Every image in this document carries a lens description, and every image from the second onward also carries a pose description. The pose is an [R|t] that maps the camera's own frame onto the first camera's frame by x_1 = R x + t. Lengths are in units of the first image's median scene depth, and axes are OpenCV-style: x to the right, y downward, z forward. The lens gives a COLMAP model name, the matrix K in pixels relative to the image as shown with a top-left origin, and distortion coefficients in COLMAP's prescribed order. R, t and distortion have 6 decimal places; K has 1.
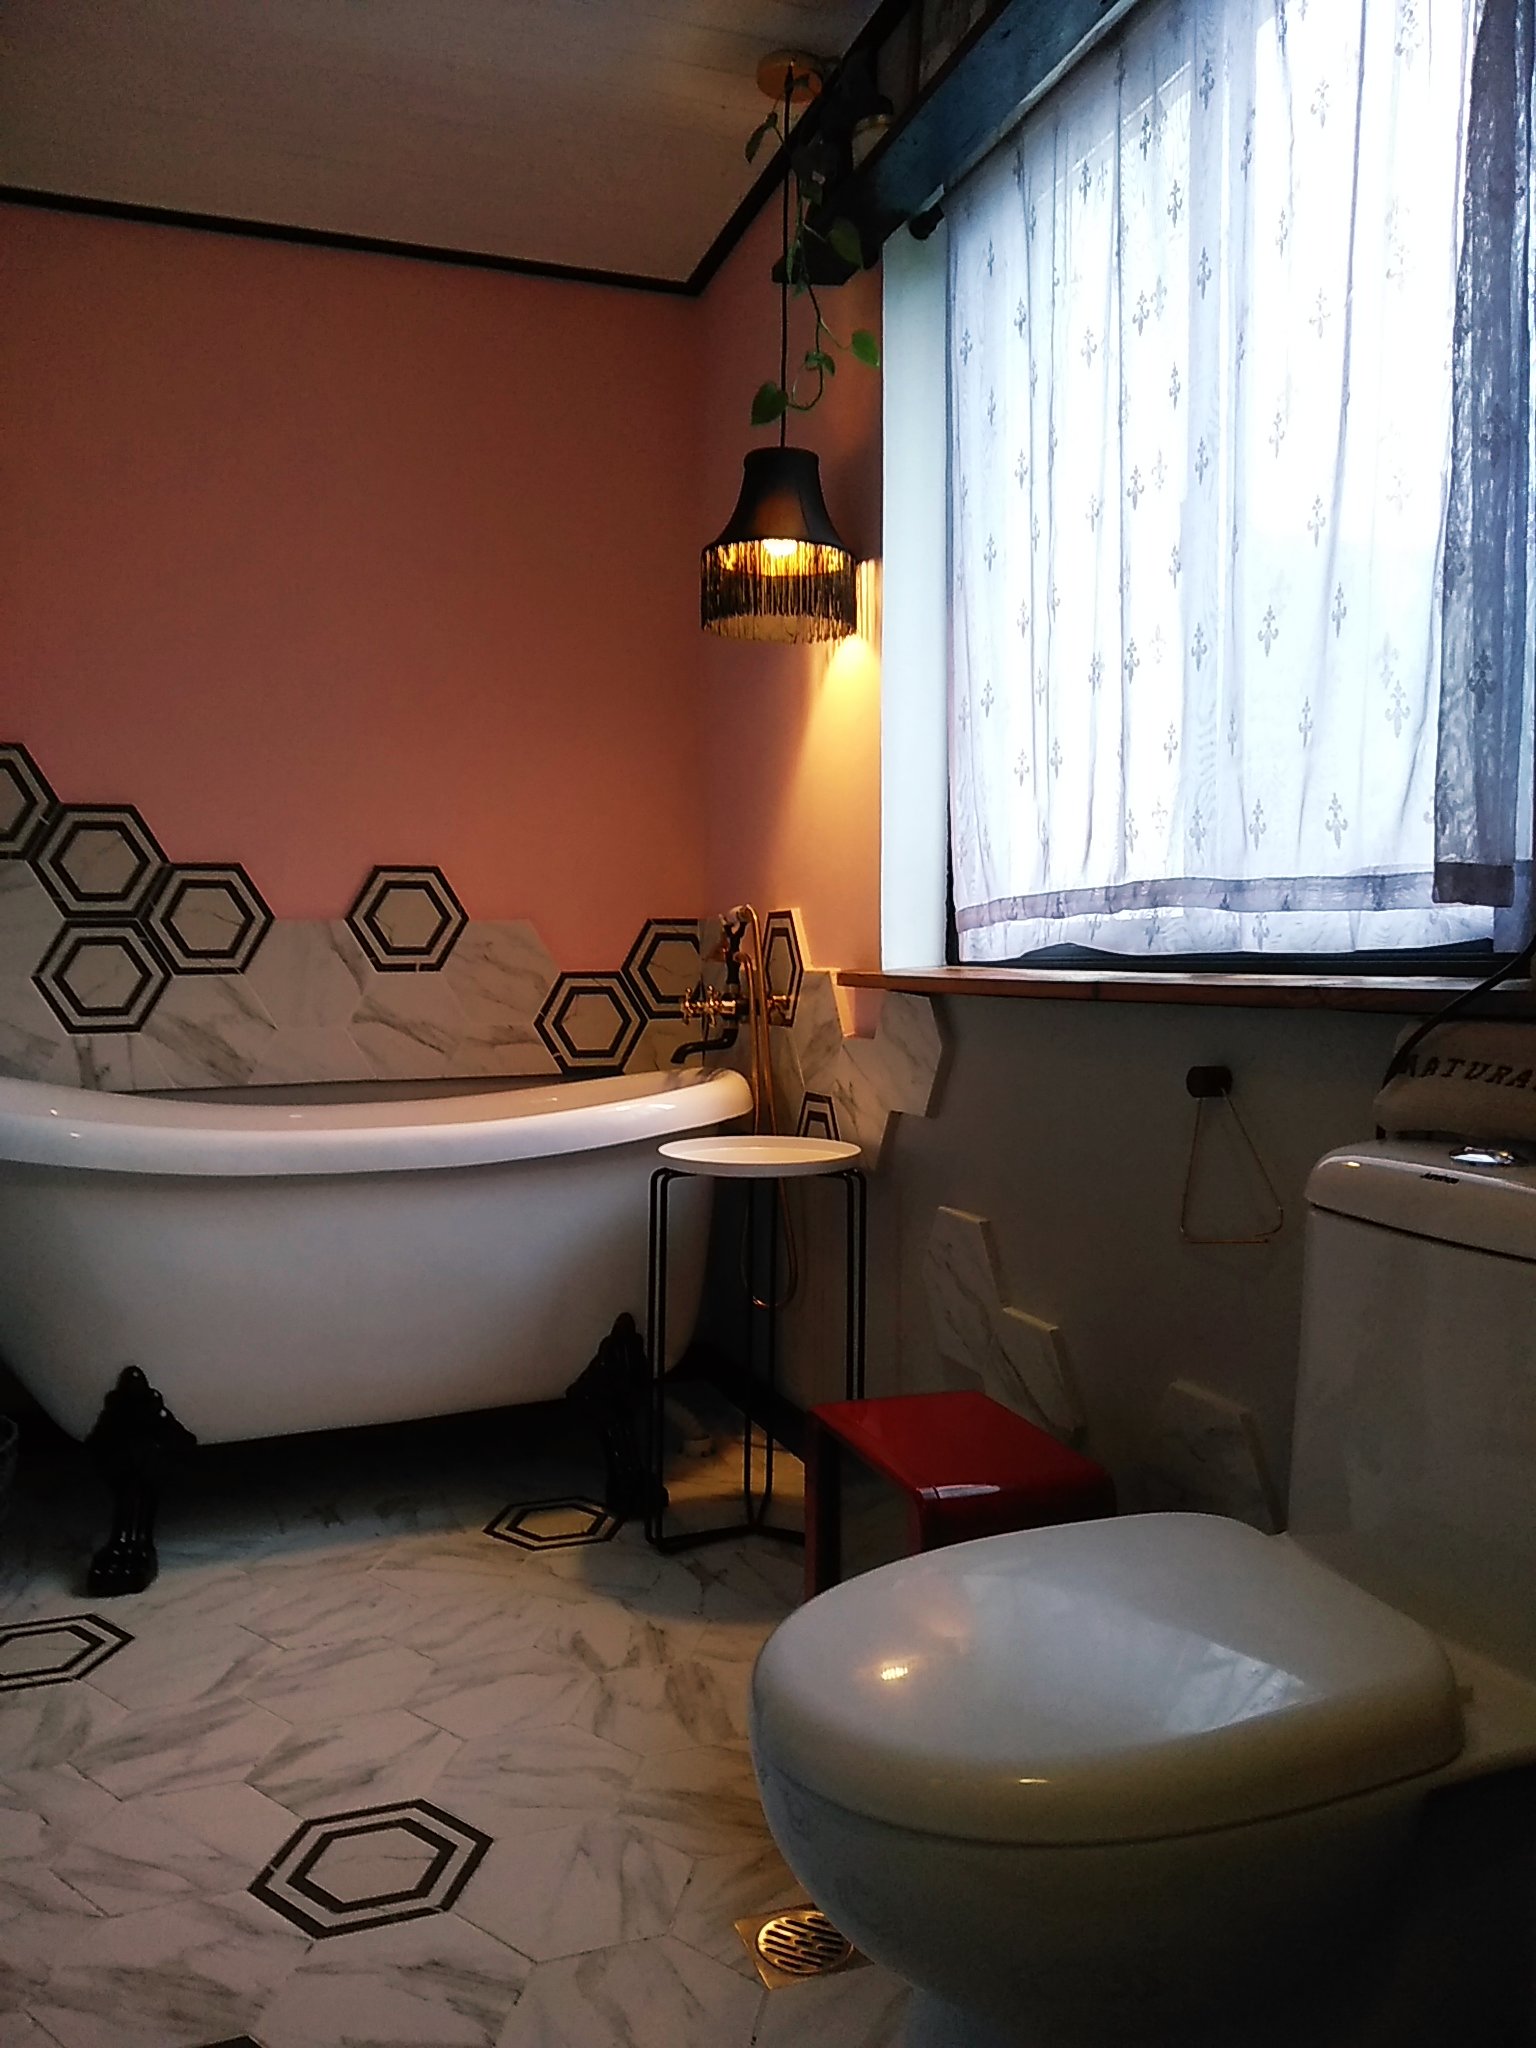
lens RADIAL K [[1526.3, 0, 767.2], [0, 1526.3, 1016.5], [0, 0, 1]] dist [-0.002912, 0.002054]
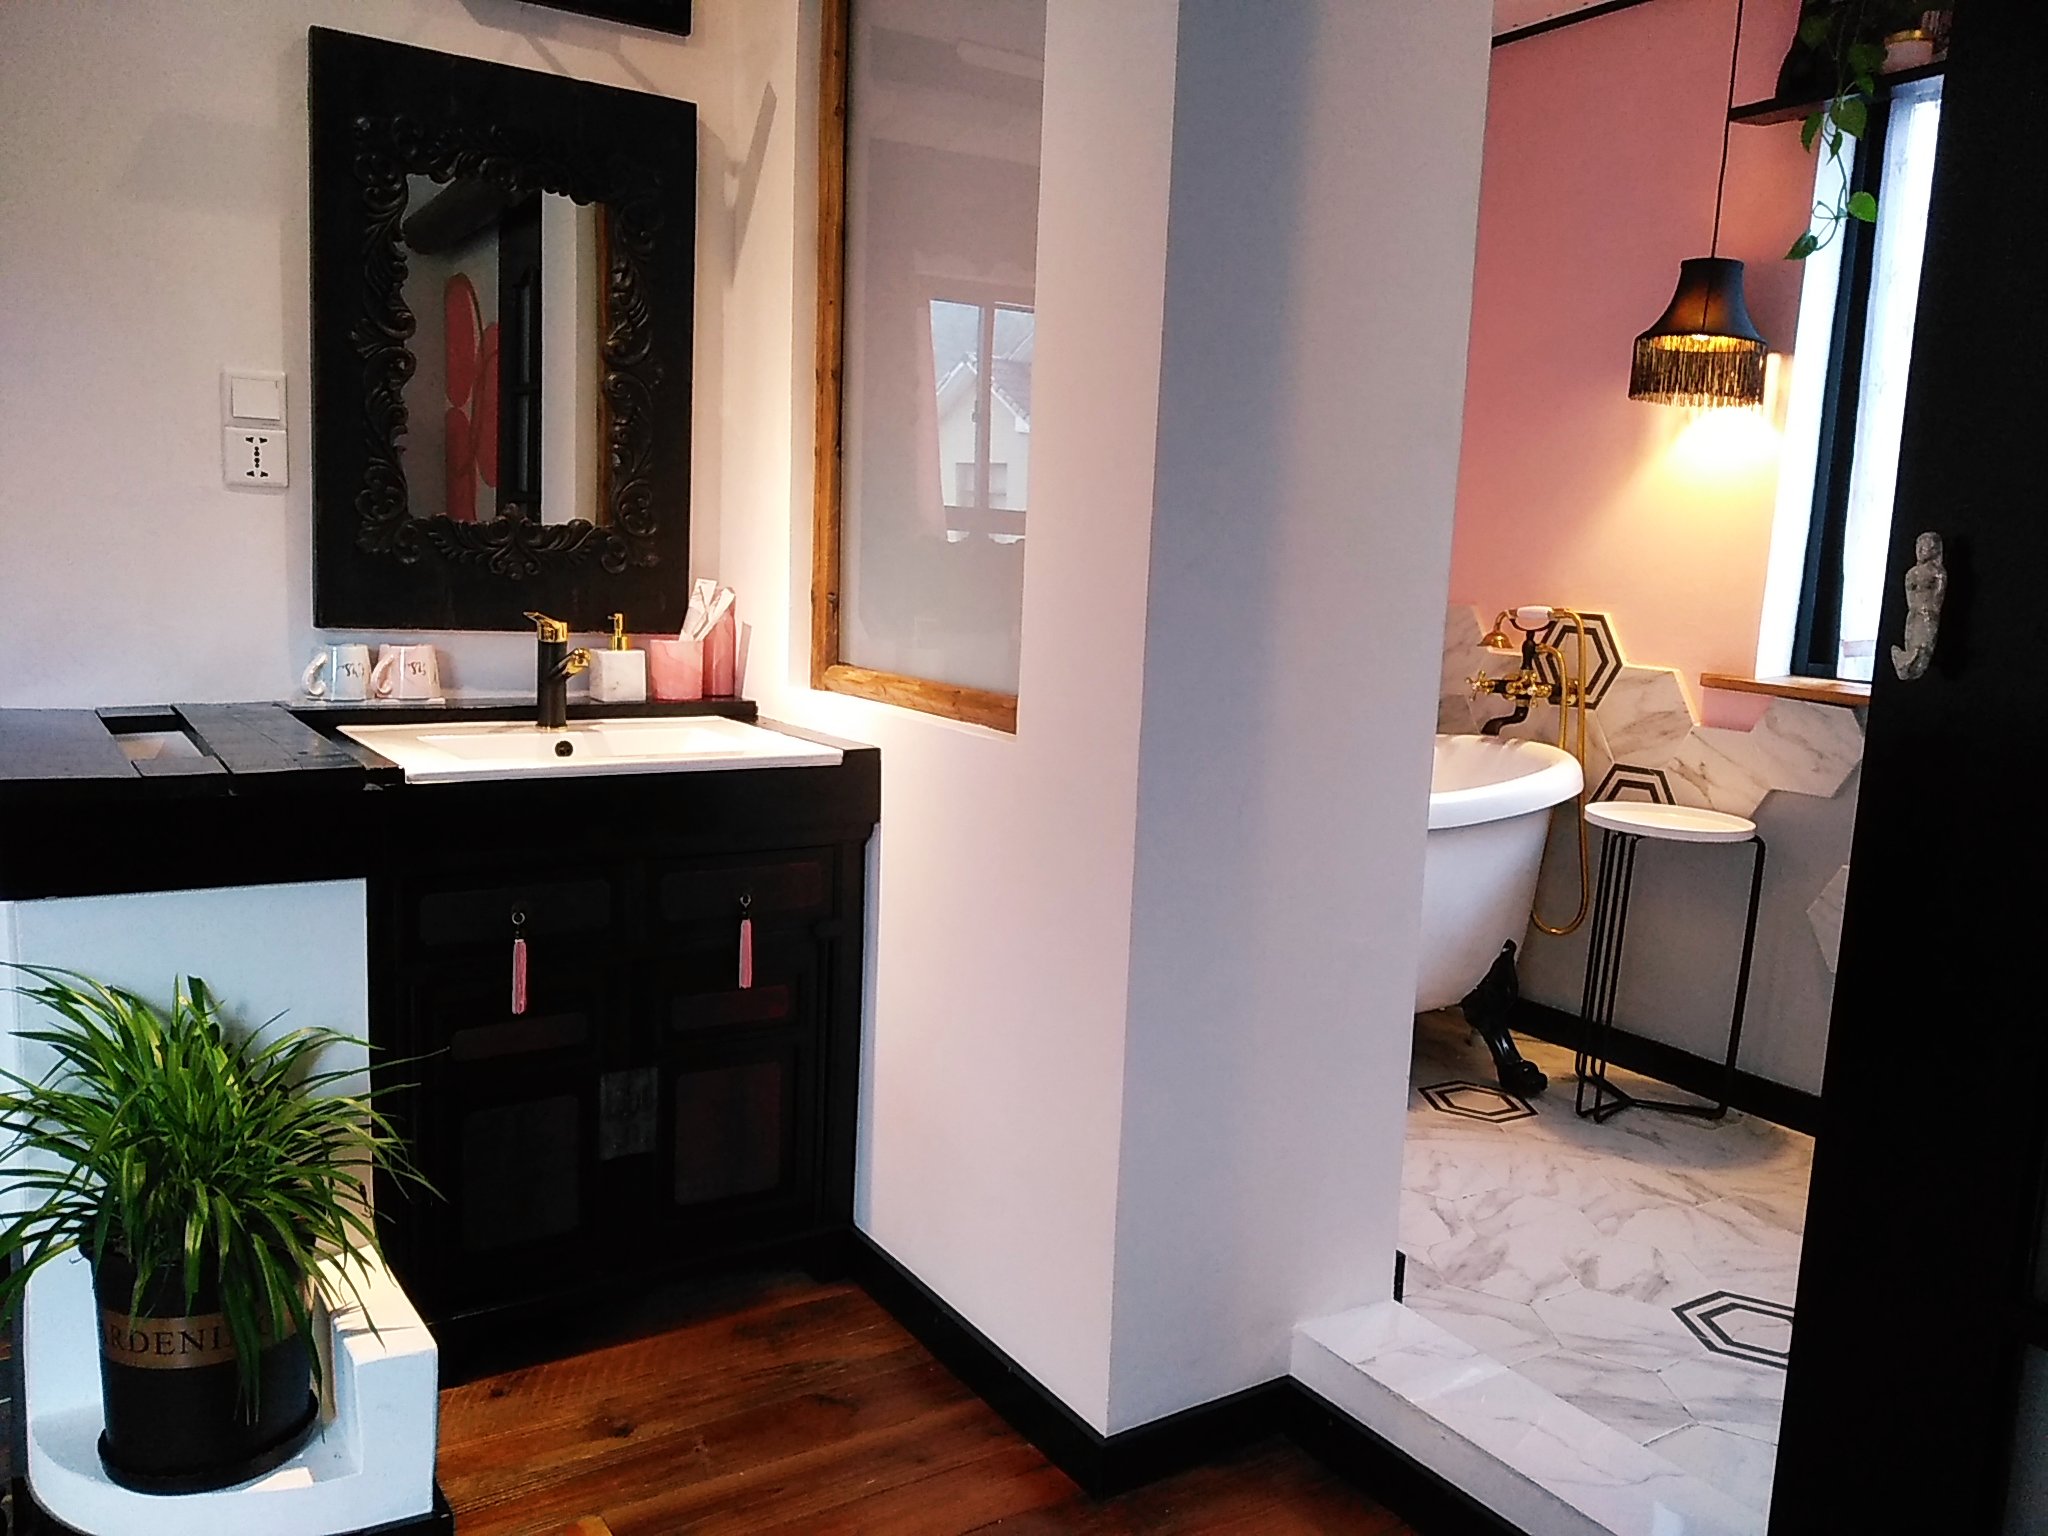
lens RADIAL K [[1526.3, 0, 1026.5], [0, 1526.3, 777.1], [0, 0, 1]] dist [-0.002912, 0.002054]
pose [[0.979969, 0.012872, 0.198734, -0.938165], [-0.036601, 0.992552, 0.116194, -0.089622], [-0.195758, -0.121140, 0.973141, -0.171216]]
